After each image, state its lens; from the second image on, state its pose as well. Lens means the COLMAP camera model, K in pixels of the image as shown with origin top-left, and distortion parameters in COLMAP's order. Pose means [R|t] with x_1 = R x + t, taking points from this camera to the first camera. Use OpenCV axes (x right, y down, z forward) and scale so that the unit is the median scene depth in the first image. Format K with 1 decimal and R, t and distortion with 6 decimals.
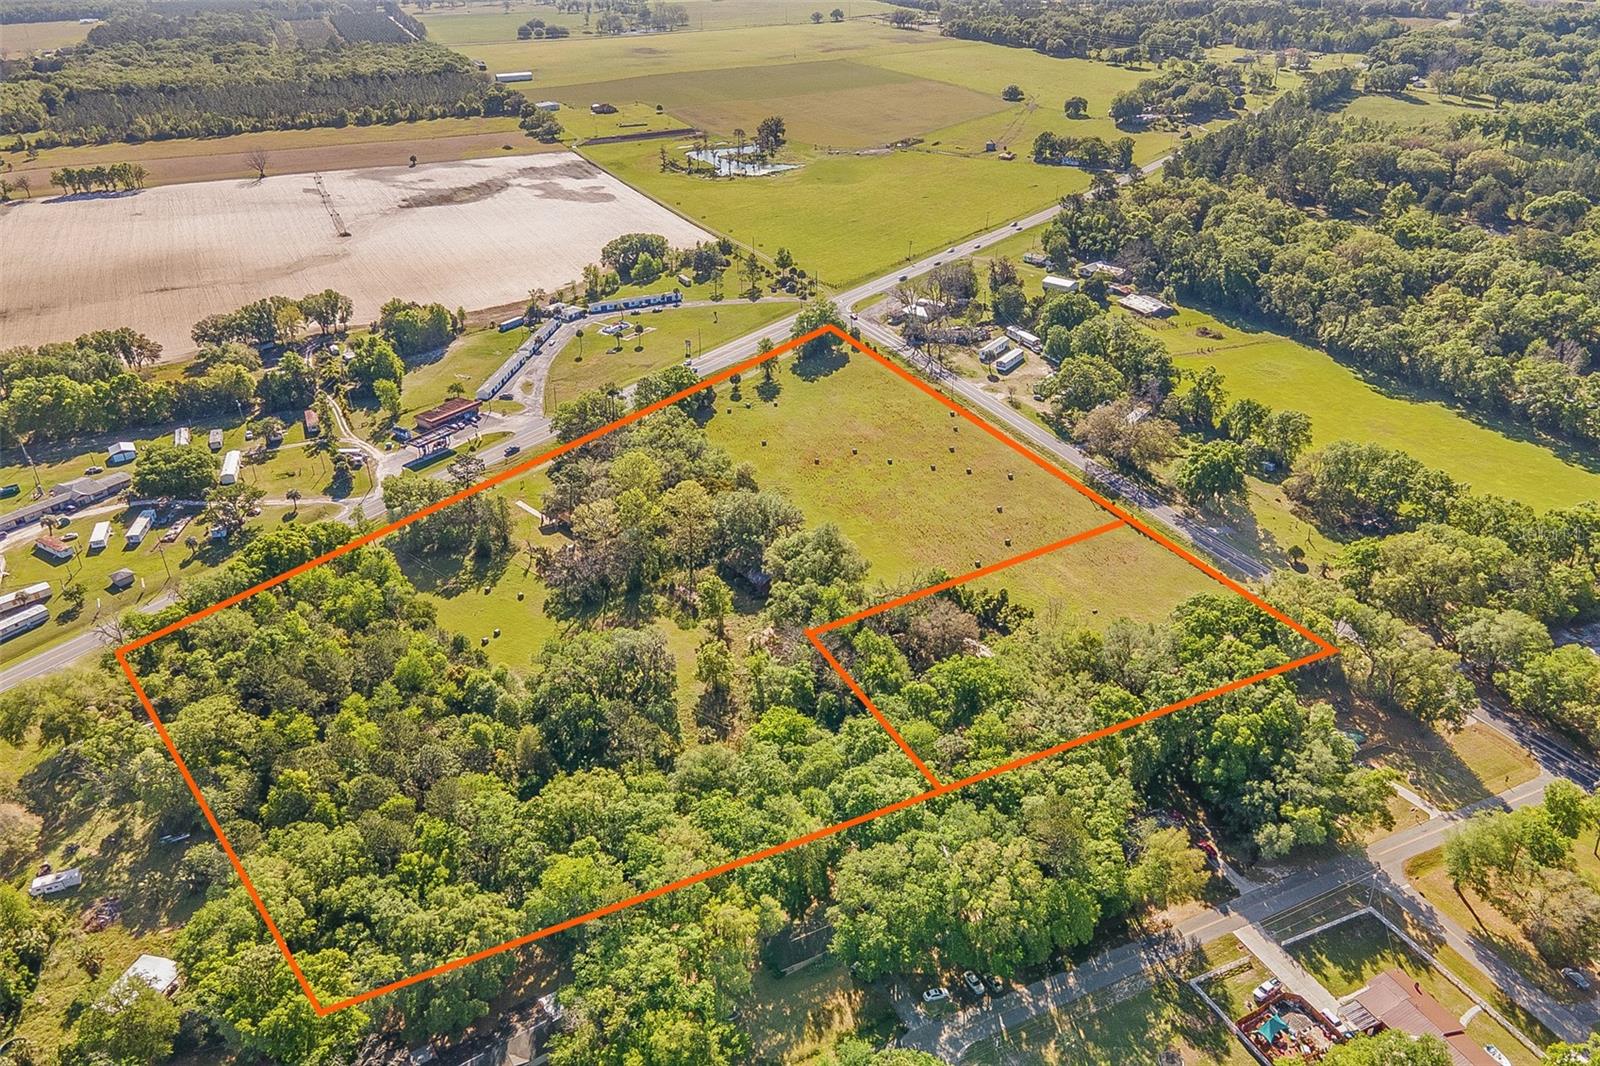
lens RADIAL K [[1165.1, 0, 796.2], [0, 1165.1, 527.8], [0, 0, 1]] dist [0.021494, 0.029530]
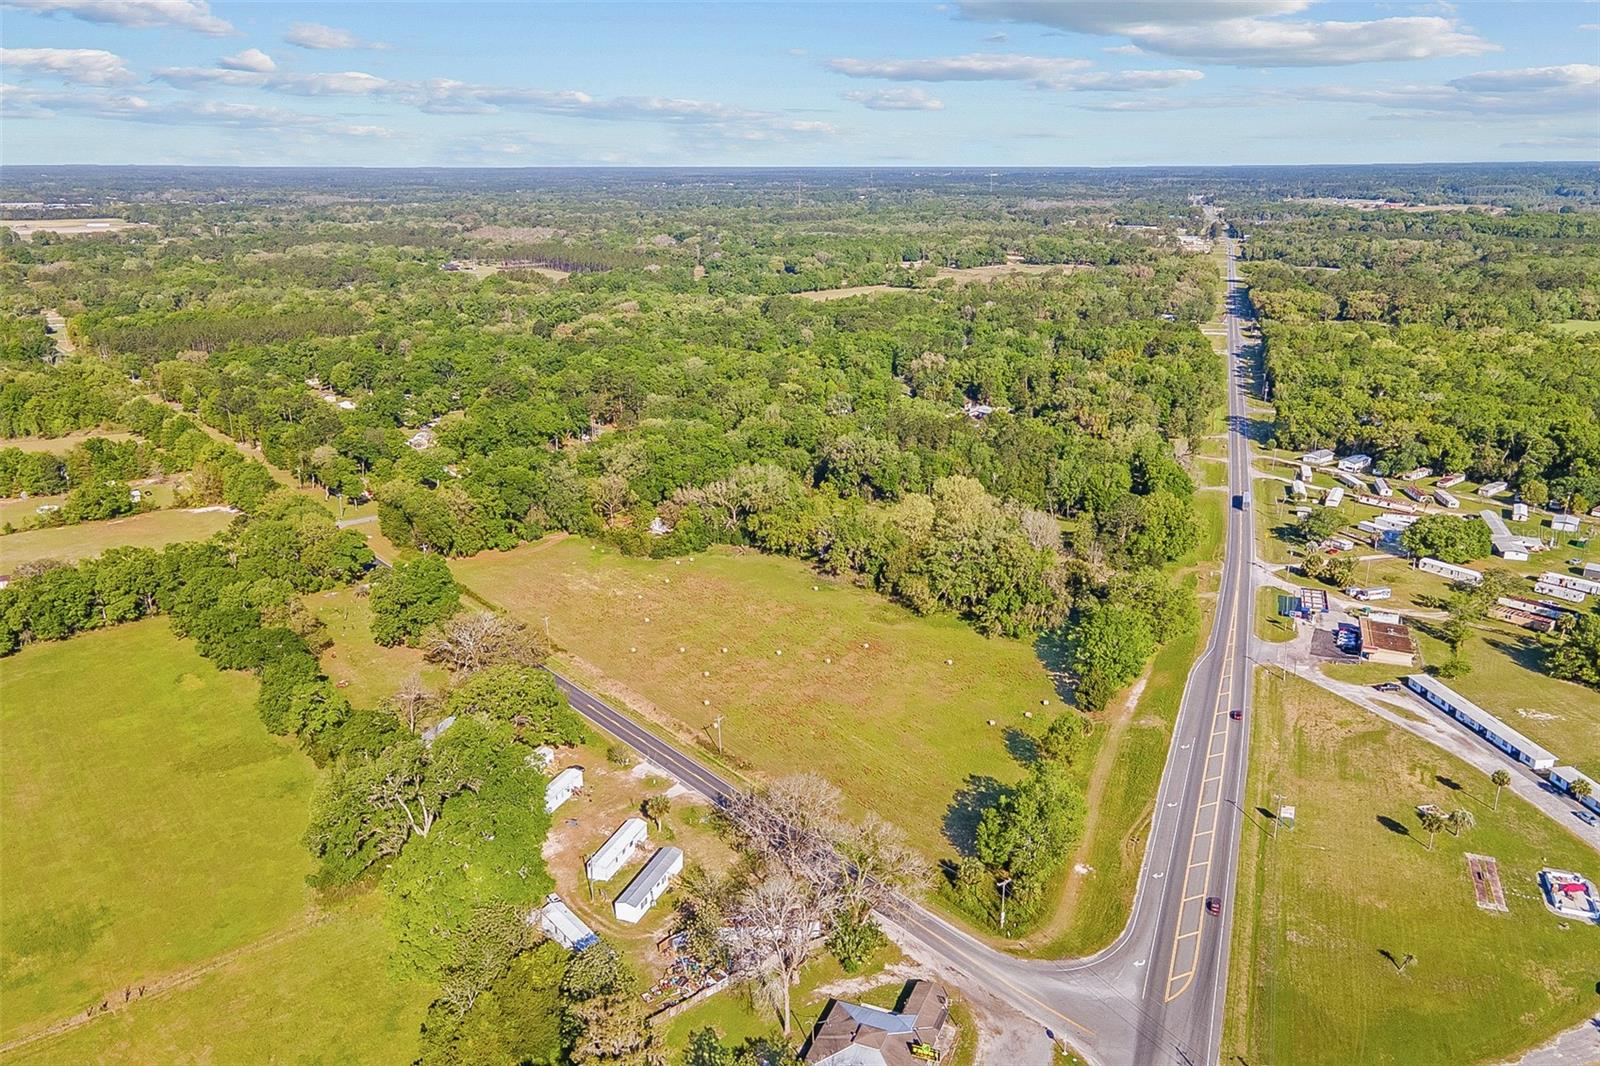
lens RADIAL K [[1165.1, 0, 806.4], [0, 1165.1, 533.4], [0, 0, 1]] dist [0.021494, 0.029530]
pose [[-0.959788, 0.111874, -0.257470, 0.190952], [-0.109966, 0.694035, 0.711493, -0.508855], [0.258291, 0.711196, -0.653825, 1.073528]]
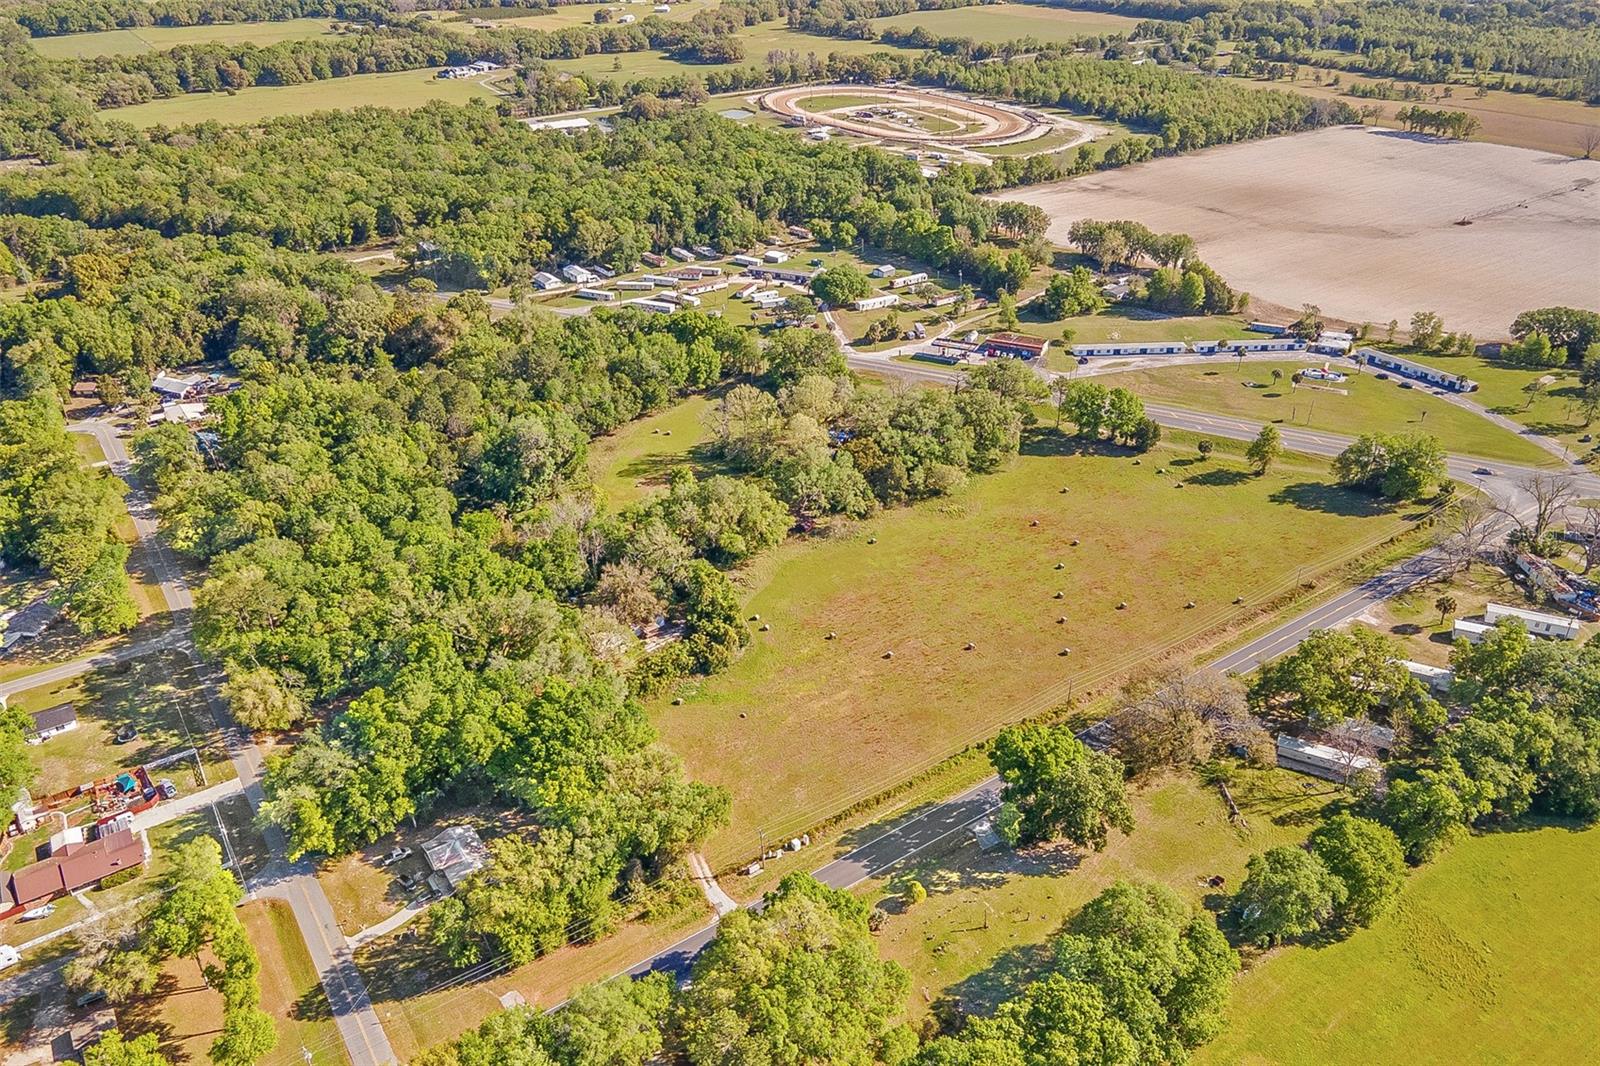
lens RADIAL K [[1165.1, 0, 796.7], [0, 1165.1, 532.1], [0, 0, 1]] dist [0.021494, 0.029530]
pose [[0.180467, 0.506670, -0.843041, 0.524333], [-0.464691, 0.799345, 0.380933, -0.218493], [0.866887, 0.323008, 0.379700, 0.376474]]
